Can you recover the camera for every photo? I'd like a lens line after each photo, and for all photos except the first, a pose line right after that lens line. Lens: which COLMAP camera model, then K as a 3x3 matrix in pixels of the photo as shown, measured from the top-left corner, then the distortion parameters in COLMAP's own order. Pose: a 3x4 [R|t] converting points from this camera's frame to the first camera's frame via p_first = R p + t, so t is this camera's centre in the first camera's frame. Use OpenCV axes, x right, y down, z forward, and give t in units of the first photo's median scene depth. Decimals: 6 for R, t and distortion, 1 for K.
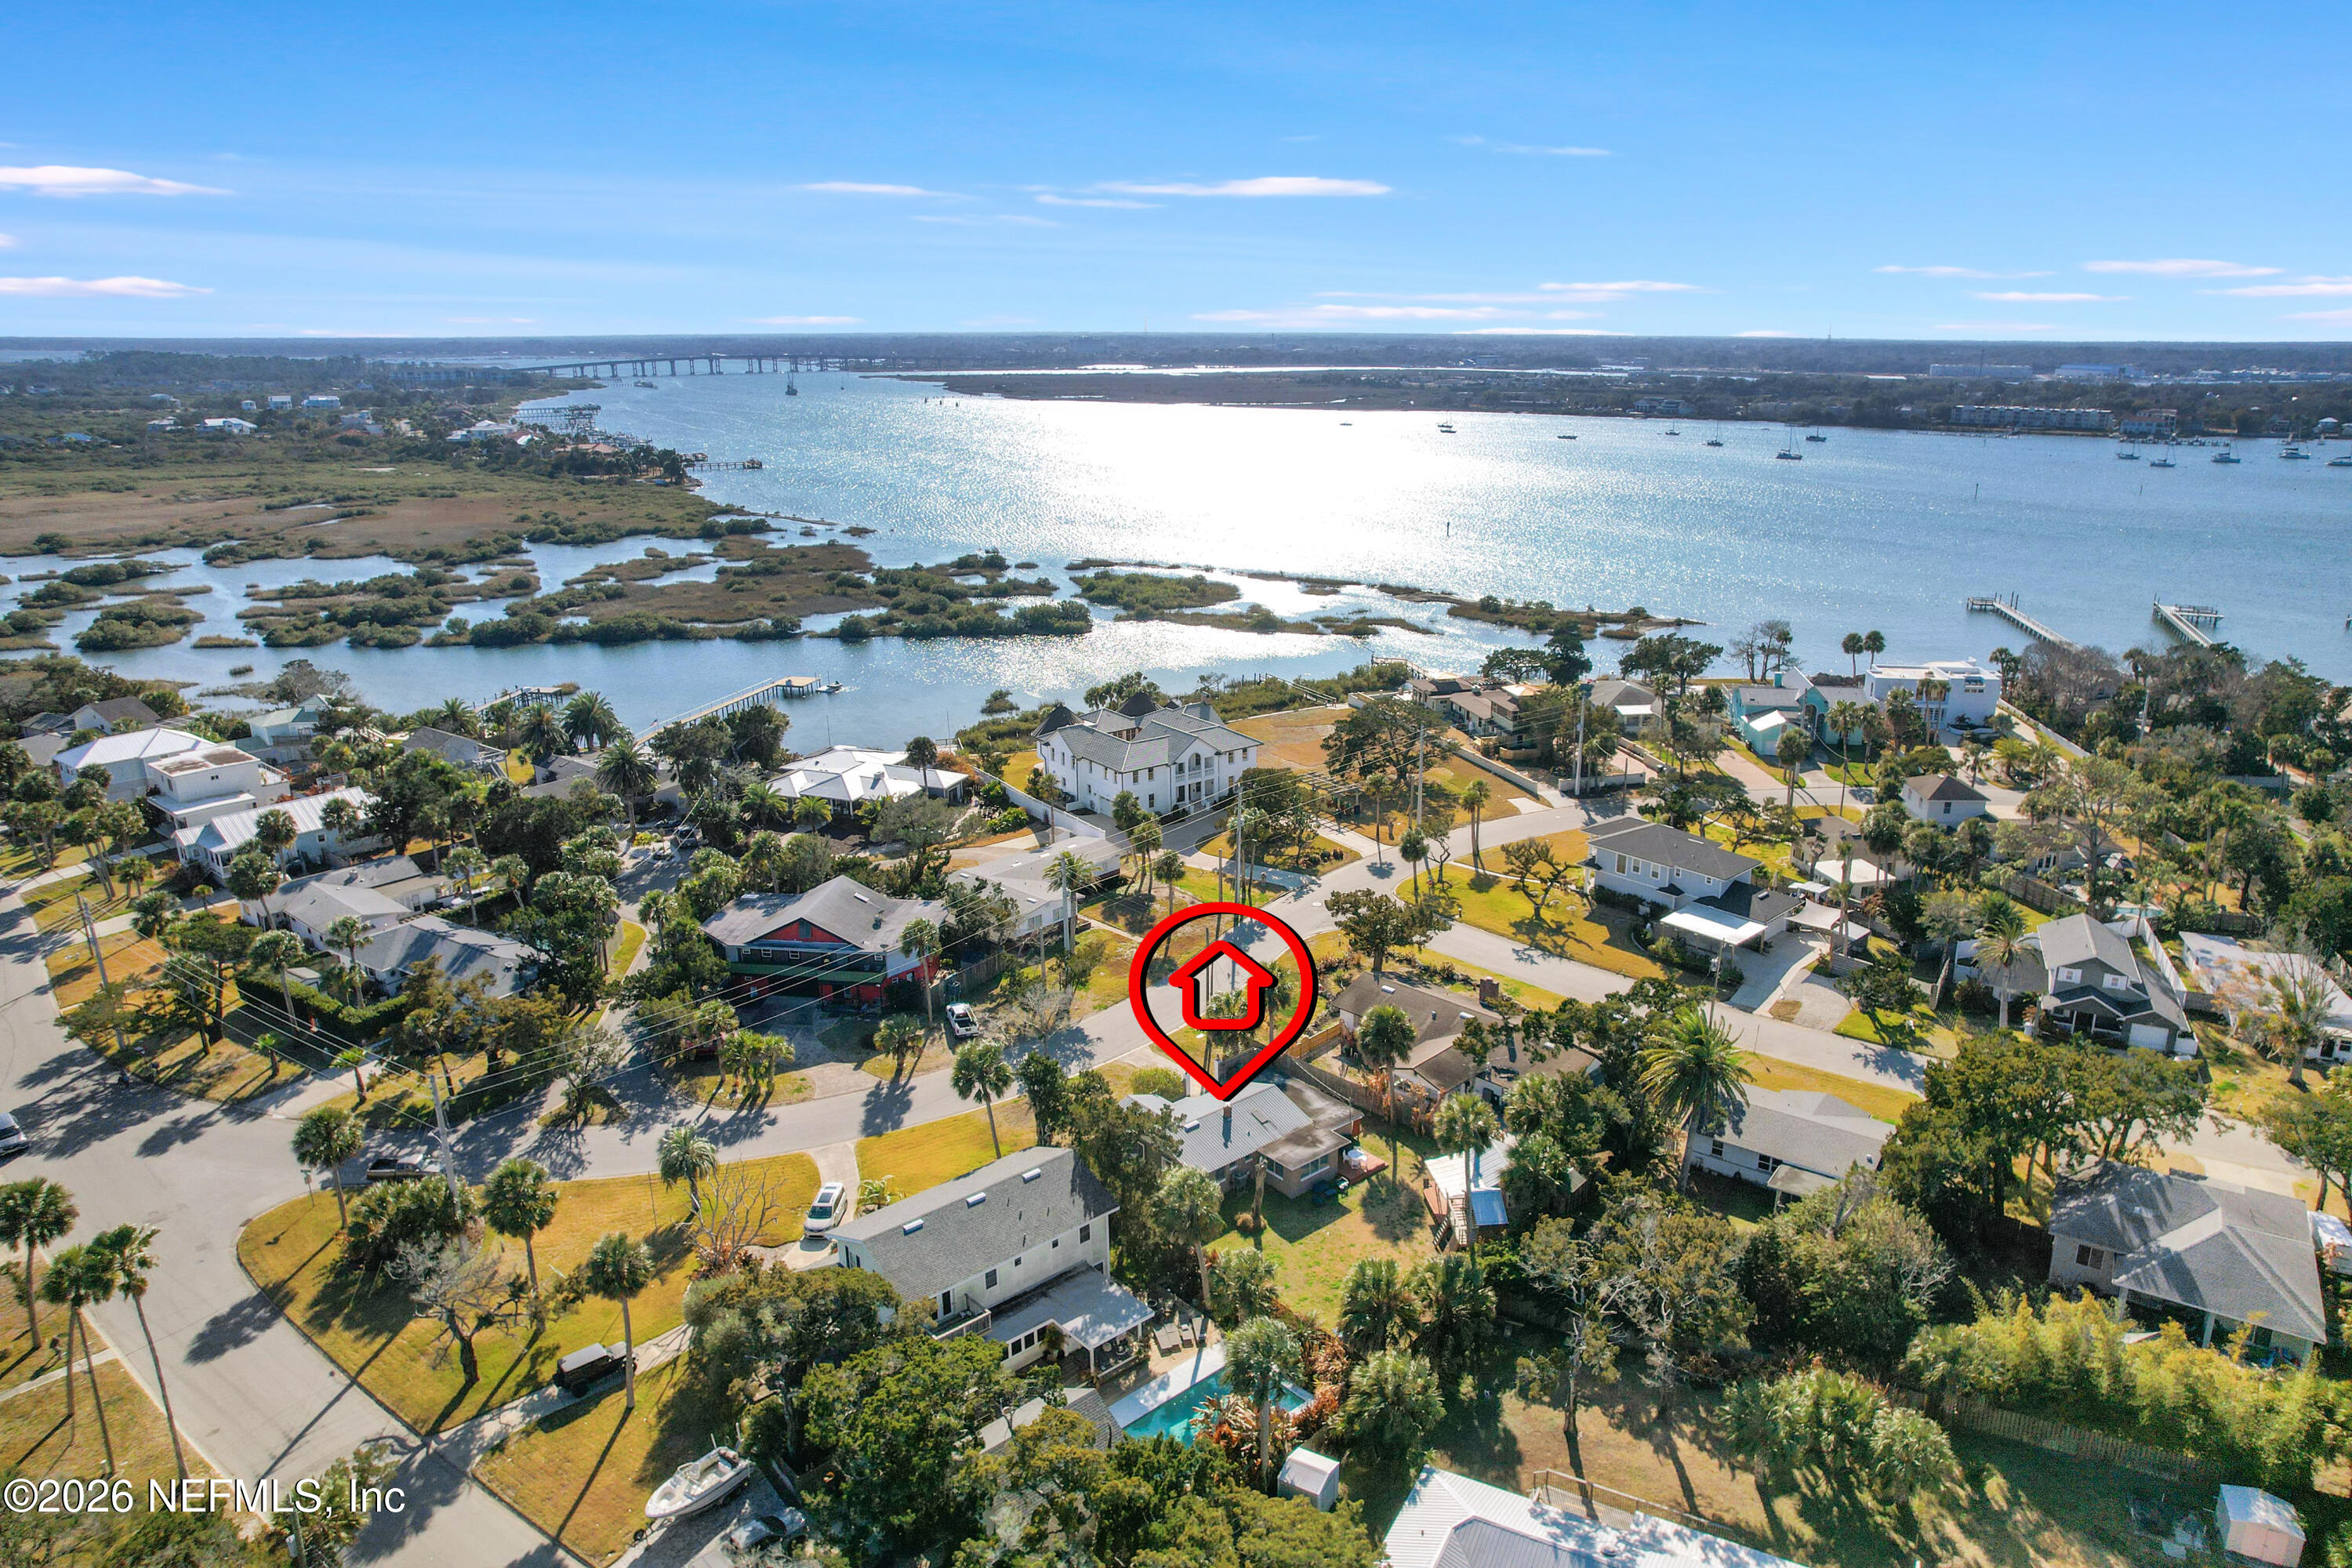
lens RADIAL K [[1470.1, 0, 1176.0], [0, 1470.1, 784.0], [0, 0, 1]] dist [-0.073021, 0.061912]
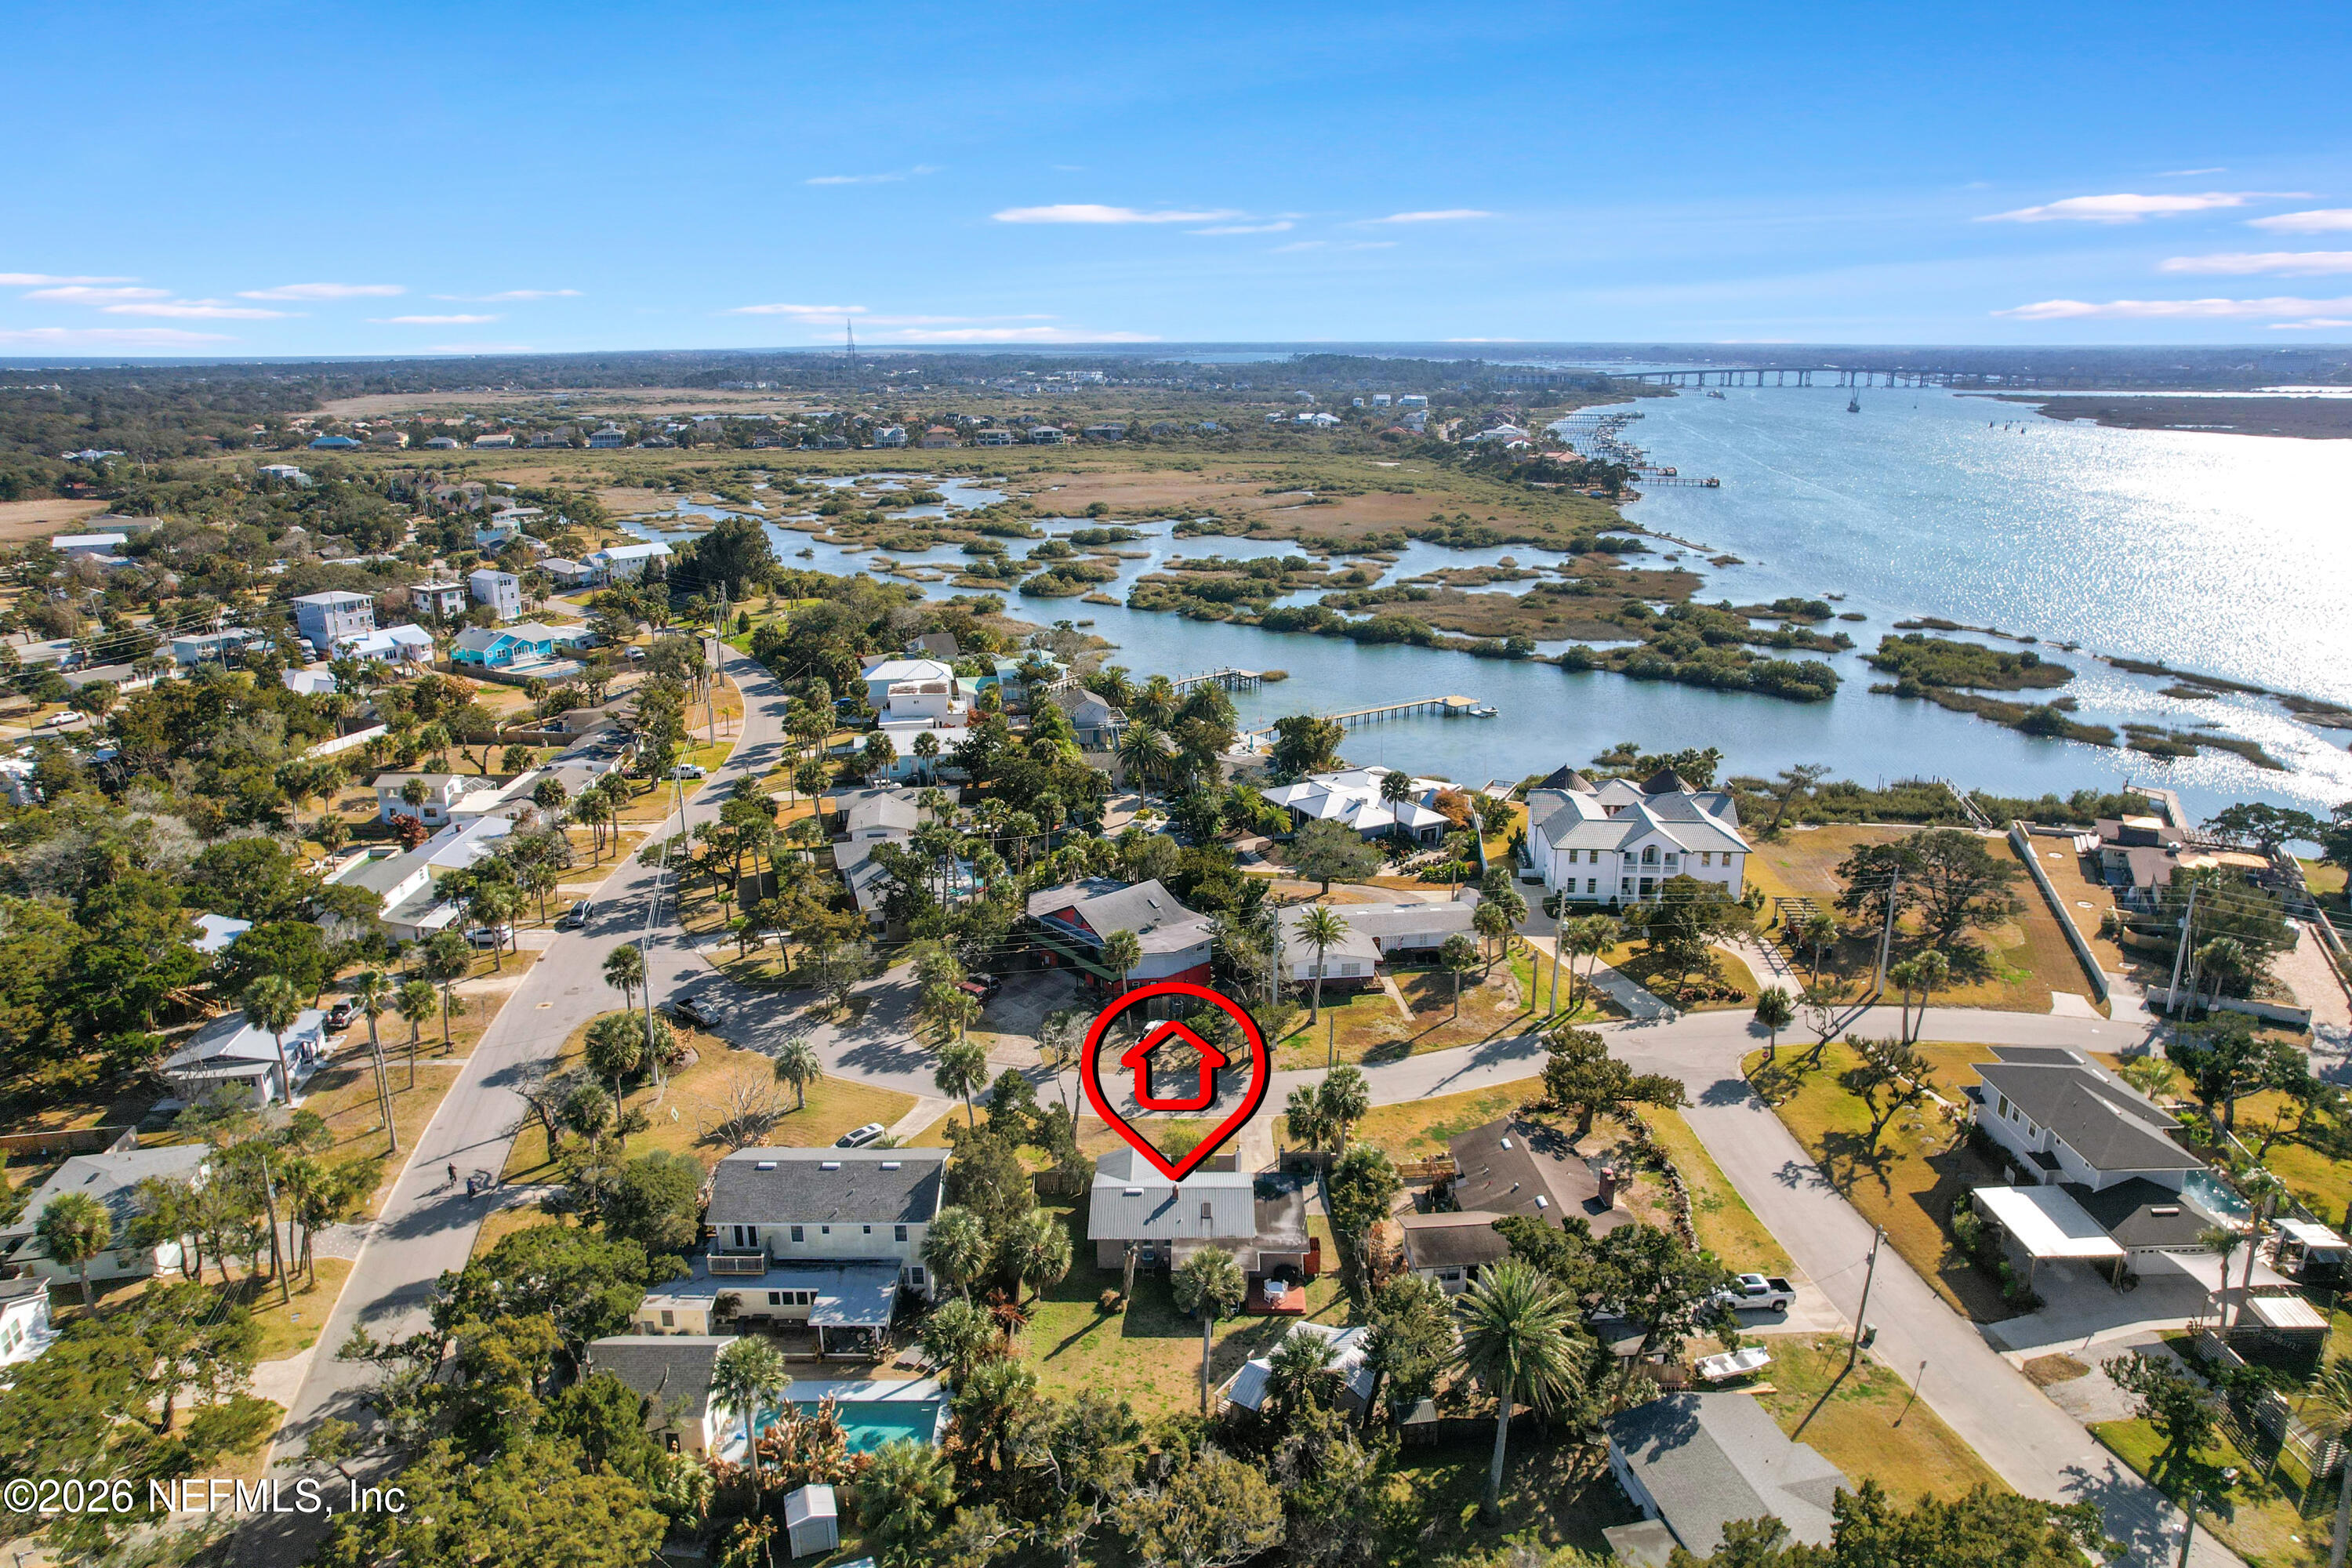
lens RADIAL K [[1470.1, 0, 1176.0], [0, 1470.1, 784.0], [0, 0, 1]] dist [-0.073021, 0.061912]
pose [[0.757532, 0.184478, -0.626190, 0.201637], [-0.187811, 0.980272, 0.061588, -0.033785], [0.625198, 0.070950, 0.777234, 0.079976]]
